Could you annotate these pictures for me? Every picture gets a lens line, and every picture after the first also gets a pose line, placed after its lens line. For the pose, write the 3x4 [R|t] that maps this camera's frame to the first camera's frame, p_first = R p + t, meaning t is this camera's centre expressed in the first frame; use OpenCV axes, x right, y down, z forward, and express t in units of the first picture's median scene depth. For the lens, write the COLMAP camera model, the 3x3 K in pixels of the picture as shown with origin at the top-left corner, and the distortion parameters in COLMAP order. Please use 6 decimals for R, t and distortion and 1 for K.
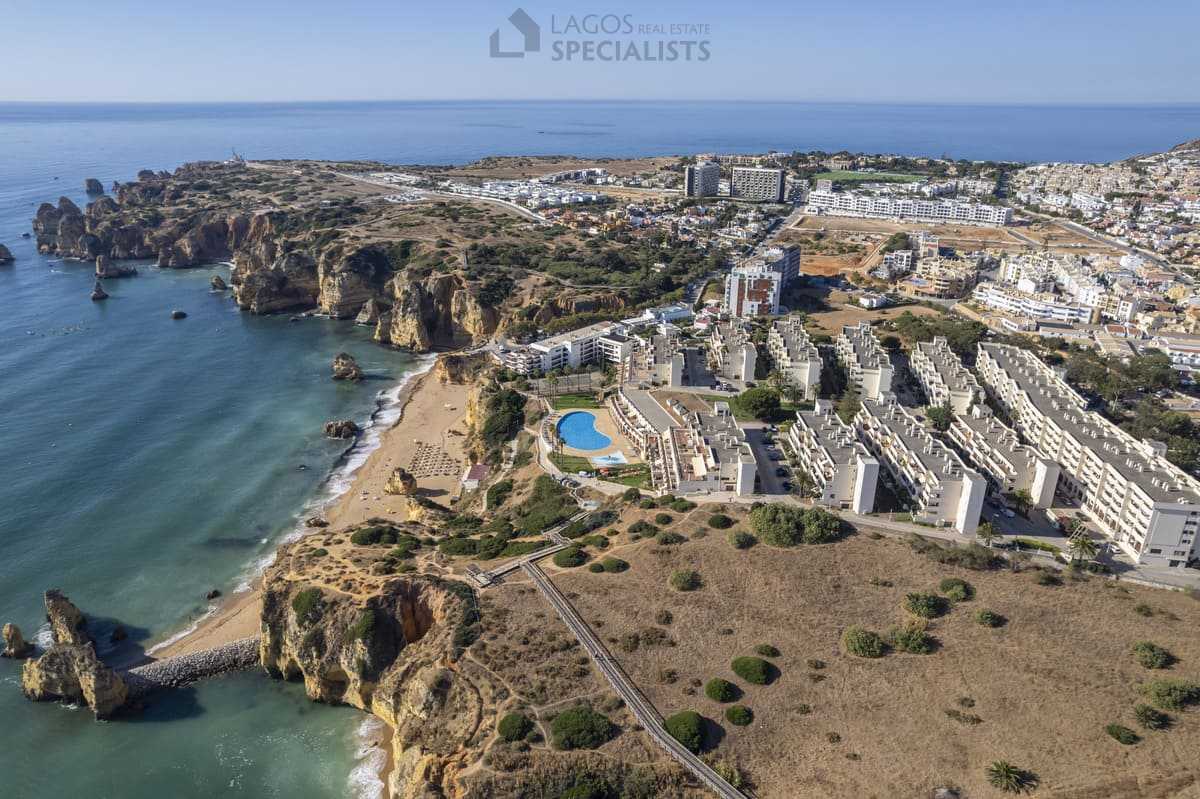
lens RADIAL K [[766.6, 0, 600.0], [0, 766.6, 399.5], [0, 0, 1]] dist [-0.080874, 0.080095]
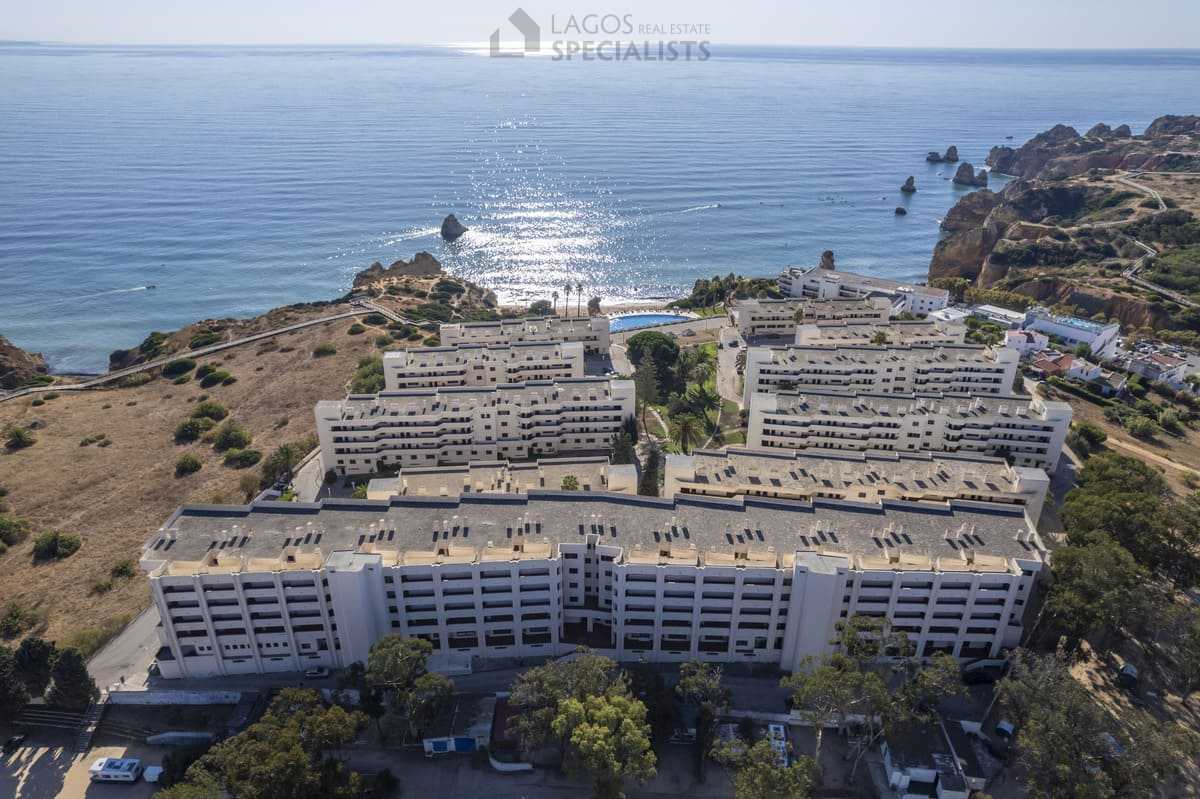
lens RADIAL K [[749.8, 0, 600.0], [0, 749.8, 399.5], [0, 0, 1]] dist [-0.057903, 0.056330]
pose [[0.141531, 0.435144, -0.889167, 1.222638], [-0.374918, 0.854860, 0.358679, -0.279479], [0.916191, 0.282601, 0.284133, 1.036756]]
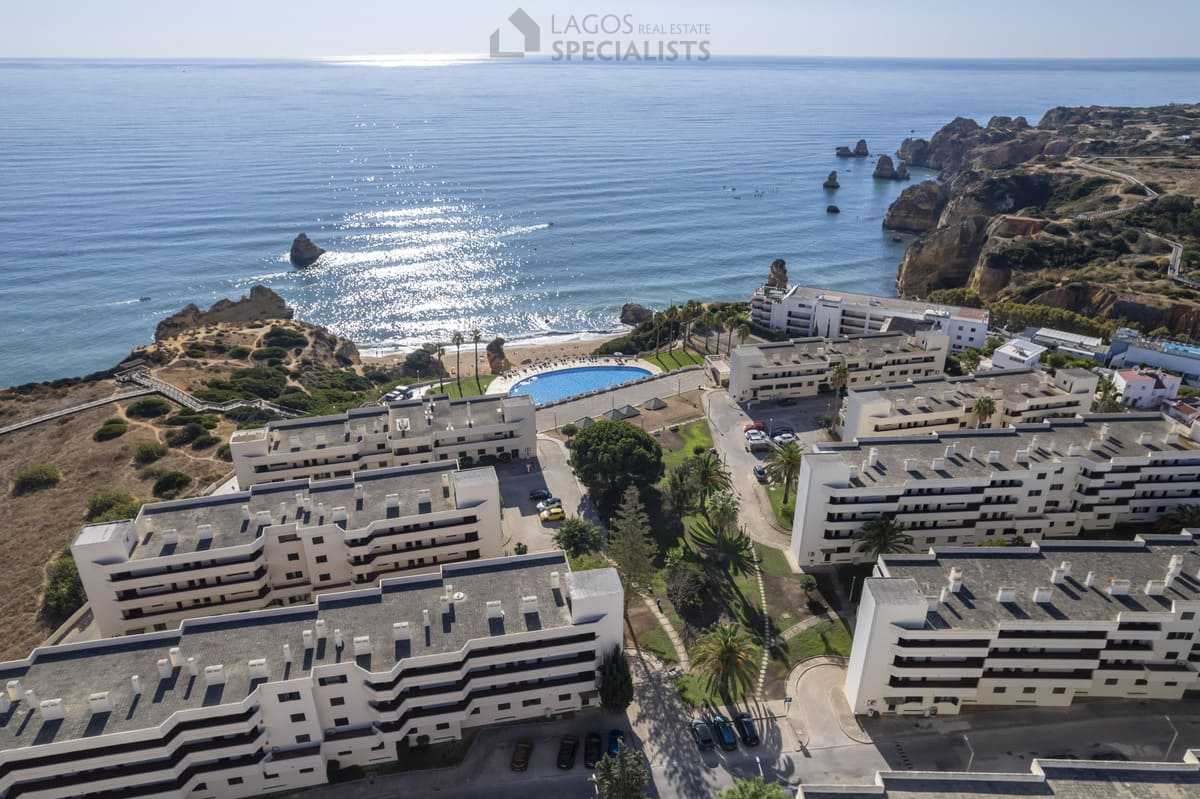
lens RADIAL K [[766.6, 0, 600.0], [0, 766.6, 399.5], [0, 0, 1]] dist [-0.080874, 0.080095]
pose [[0.288688, 0.404697, -0.867687, 0.792998], [-0.358140, 0.886125, 0.294140, -0.207704], [0.887916, 0.225839, 0.400751, 1.113486]]
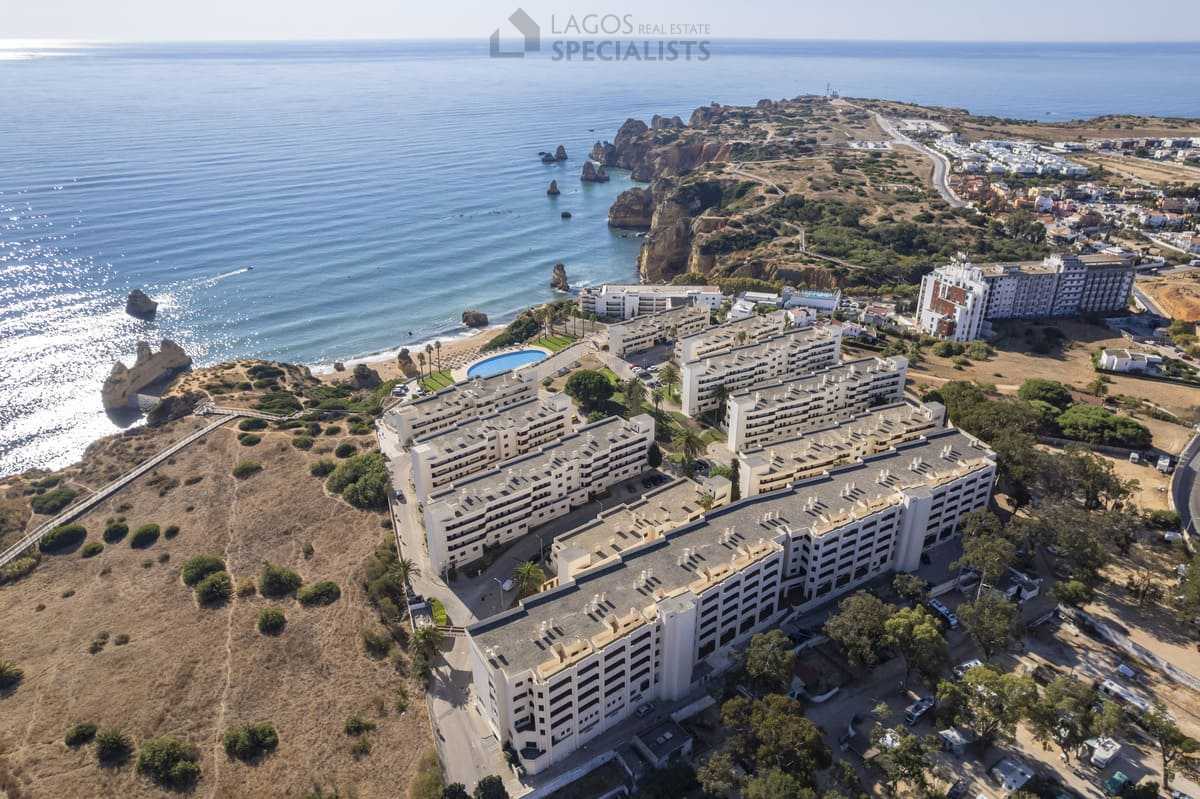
lens RADIAL K [[773.2, 0, 600.0], [0, 773.2, 399.5], [0, 0, 1]] dist [-0.018125, 0.000324]
pose [[0.649367, 0.326440, -0.686847, 1.147475], [-0.280526, 0.942311, 0.182637, -0.204887], [0.706844, 0.074080, 0.703480, 0.532559]]
